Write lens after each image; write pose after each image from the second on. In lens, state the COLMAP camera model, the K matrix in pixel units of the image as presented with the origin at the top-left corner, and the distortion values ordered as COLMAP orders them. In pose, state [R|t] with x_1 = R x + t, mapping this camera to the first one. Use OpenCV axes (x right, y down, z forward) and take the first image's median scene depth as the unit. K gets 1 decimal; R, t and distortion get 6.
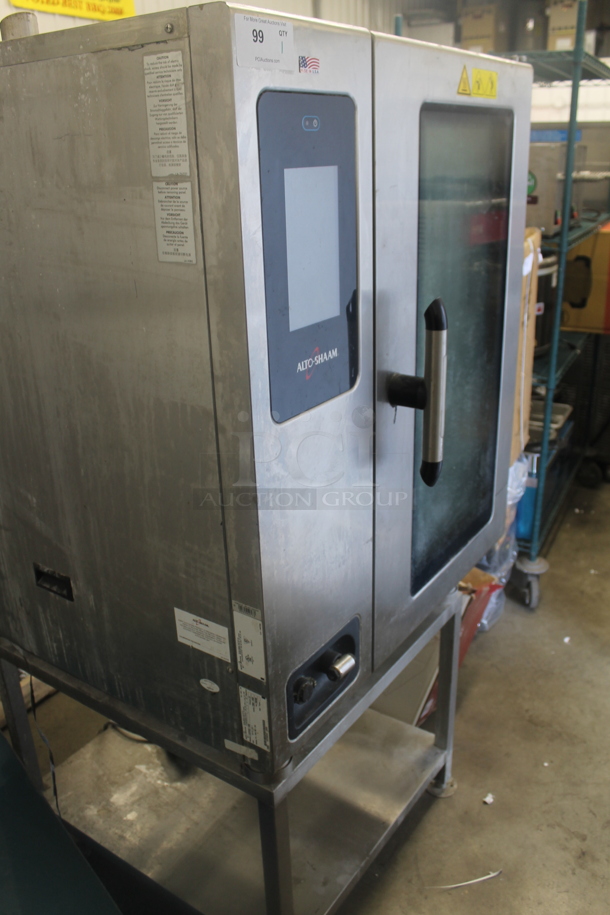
lens RADIAL K [[787.2, 0, 305.0], [0, 787.2, 457.5], [0, 0, 1]] dist [-0.150147, 0.113257]
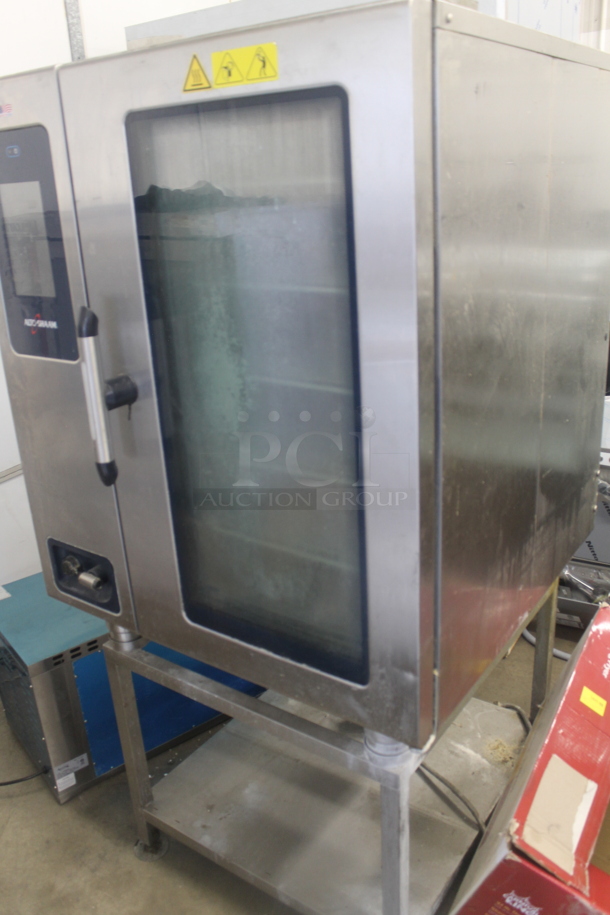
lens RADIAL K [[787.2, 0, 305.0], [0, 787.2, 457.5], [0, 0, 1]] dist [-0.150147, 0.113257]
pose [[-0.012393, 0.380864, -0.924548, 1.341838], [-0.321762, 0.873922, 0.364322, -0.559221], [0.946739, 0.302000, 0.111717, 1.362230]]
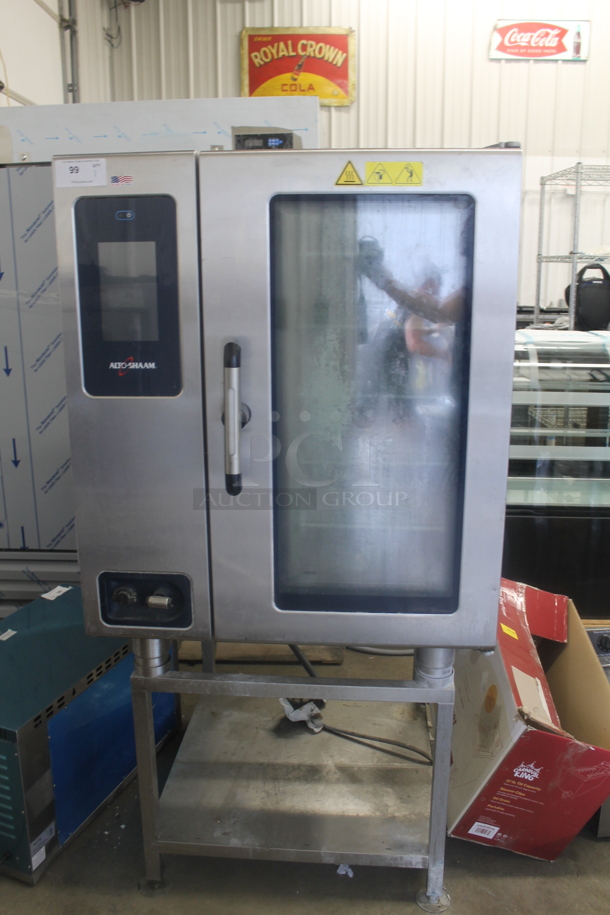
lens RADIAL K [[787.2, 0, 305.0], [0, 787.2, 457.5], [0, 0, 1]] dist [-0.150147, 0.113257]
pose [[0.500420, 0.236194, -0.832942, 1.500746], [-0.334240, 0.940188, 0.065798, -0.169263], [0.798663, 0.245476, 0.549435, 0.480270]]
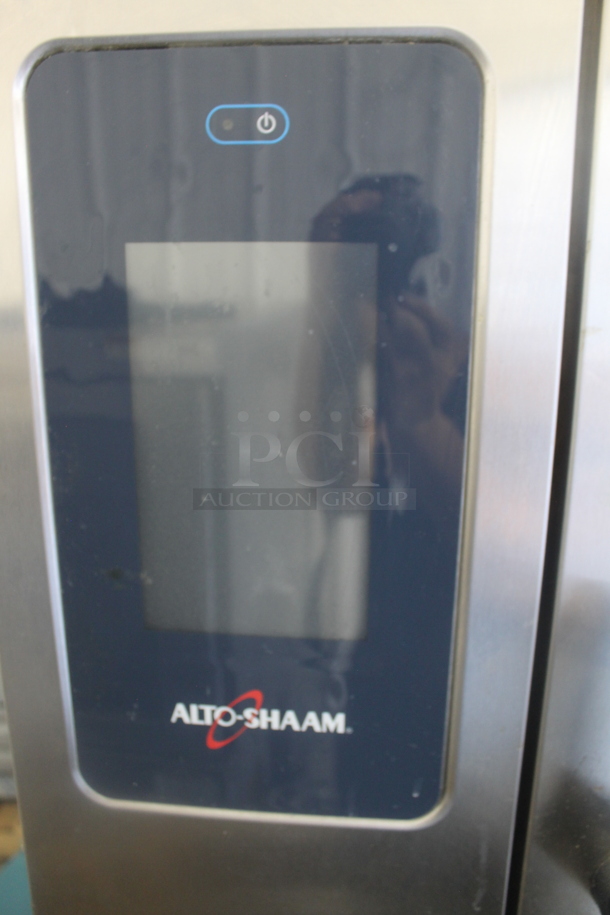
lens RADIAL K [[755.7, 0, 334.6], [0, 755.7, 459.1], [0, 0, 1]] dist [-0.102572, -0.002888]
pose [[0.509341, 0.248140, -0.824013, 0.322004], [-0.347211, 0.935386, 0.067060, -0.290572], [0.787411, 0.251950, 0.562588, 0.785017]]
